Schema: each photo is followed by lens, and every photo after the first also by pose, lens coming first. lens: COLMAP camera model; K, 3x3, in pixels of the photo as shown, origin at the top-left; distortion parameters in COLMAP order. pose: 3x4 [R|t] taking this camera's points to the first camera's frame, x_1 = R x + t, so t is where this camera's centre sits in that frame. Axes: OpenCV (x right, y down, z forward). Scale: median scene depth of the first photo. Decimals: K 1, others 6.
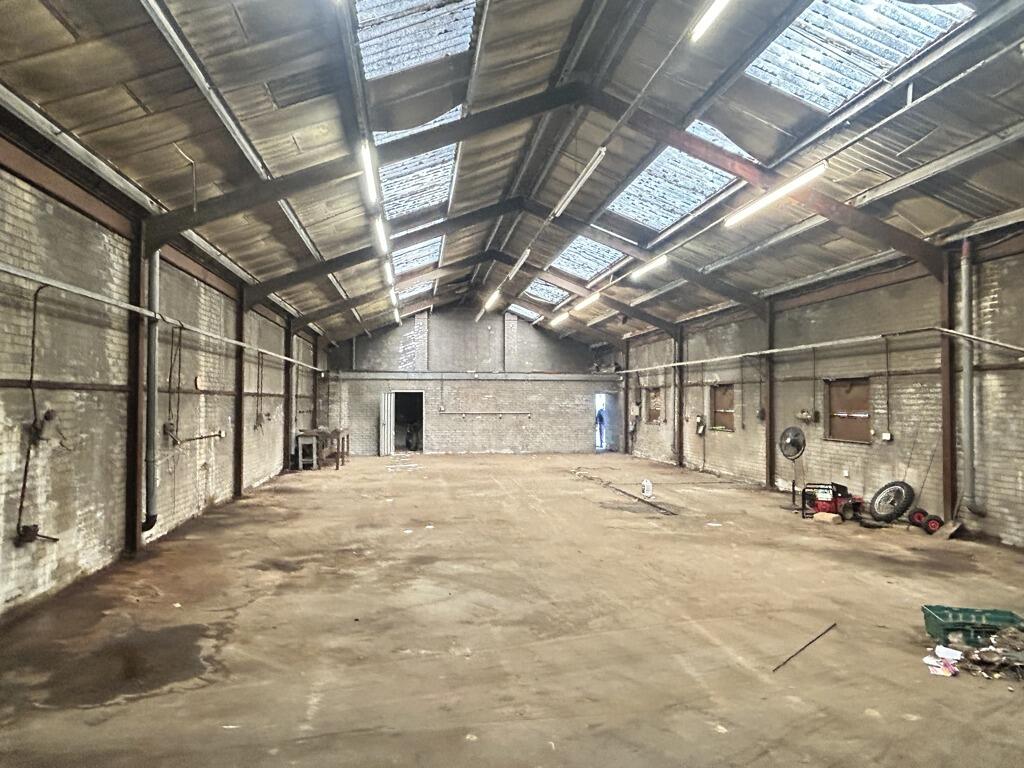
lens RADIAL K [[684.8, 0, 512.0], [0, 684.8, 384.0], [0, 0, 1]] dist [-0.025868, -0.000109]
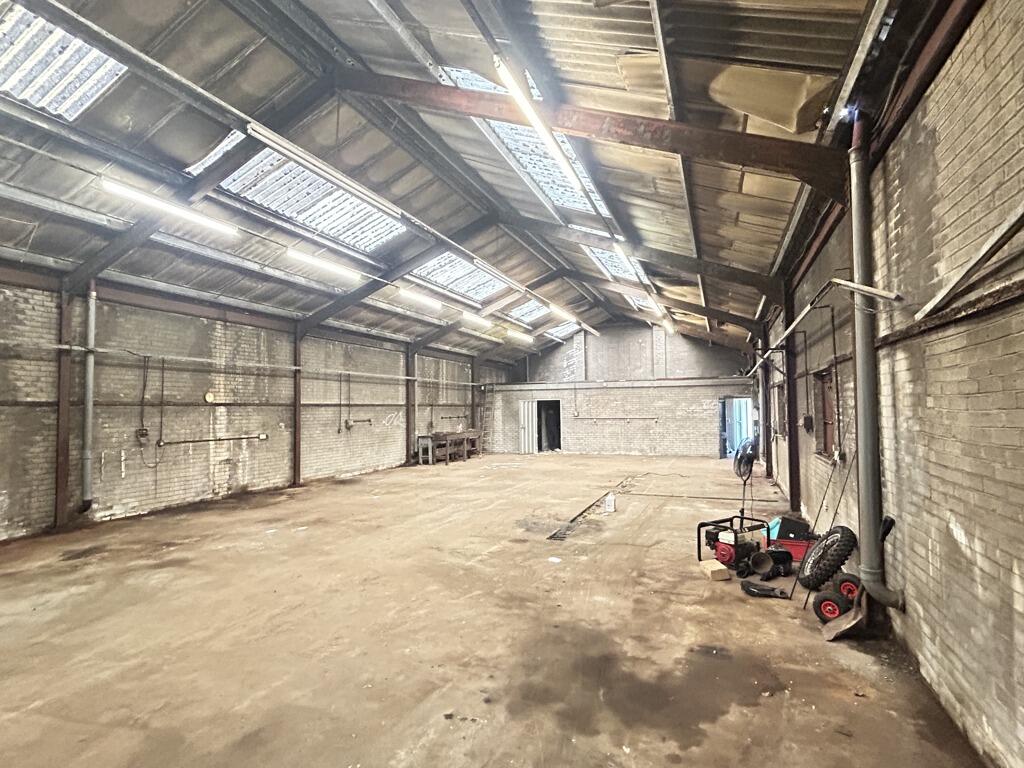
lens RADIAL K [[528.3, 0, 512.0], [0, 528.3, 384.0], [0, 0, 1]] dist [0.012459, 0.000463]
pose [[0.869142, -0.034206, -0.493379, 0.339614], [0.024999, 0.999369, -0.025246, 0.007420], [0.493931, 0.009608, 0.869448, 0.252246]]
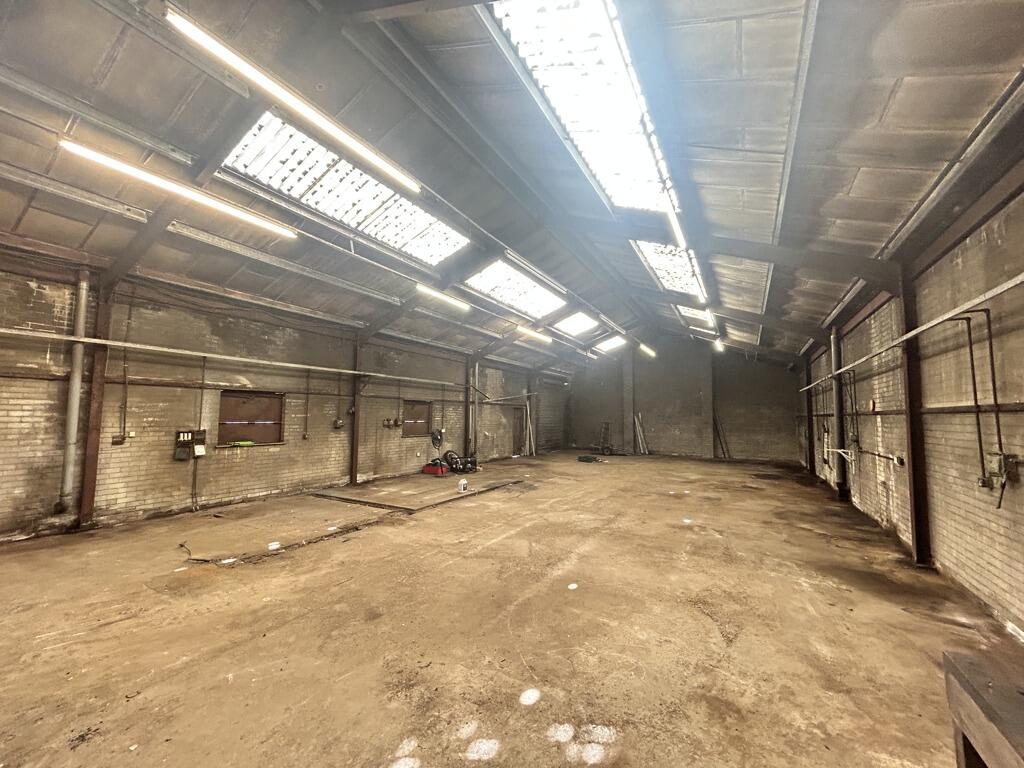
lens RADIAL K [[412.5, 0, 512.0], [0, 412.5, 384.0], [0, 0, 1]] dist [0.000189, 0.000399]
pose [[-0.792650, 0.031538, 0.608861, -0.252904], [-0.031959, 0.995139, -0.093152, 0.029219], [-0.608839, -0.093295, -0.787789, 1.201774]]
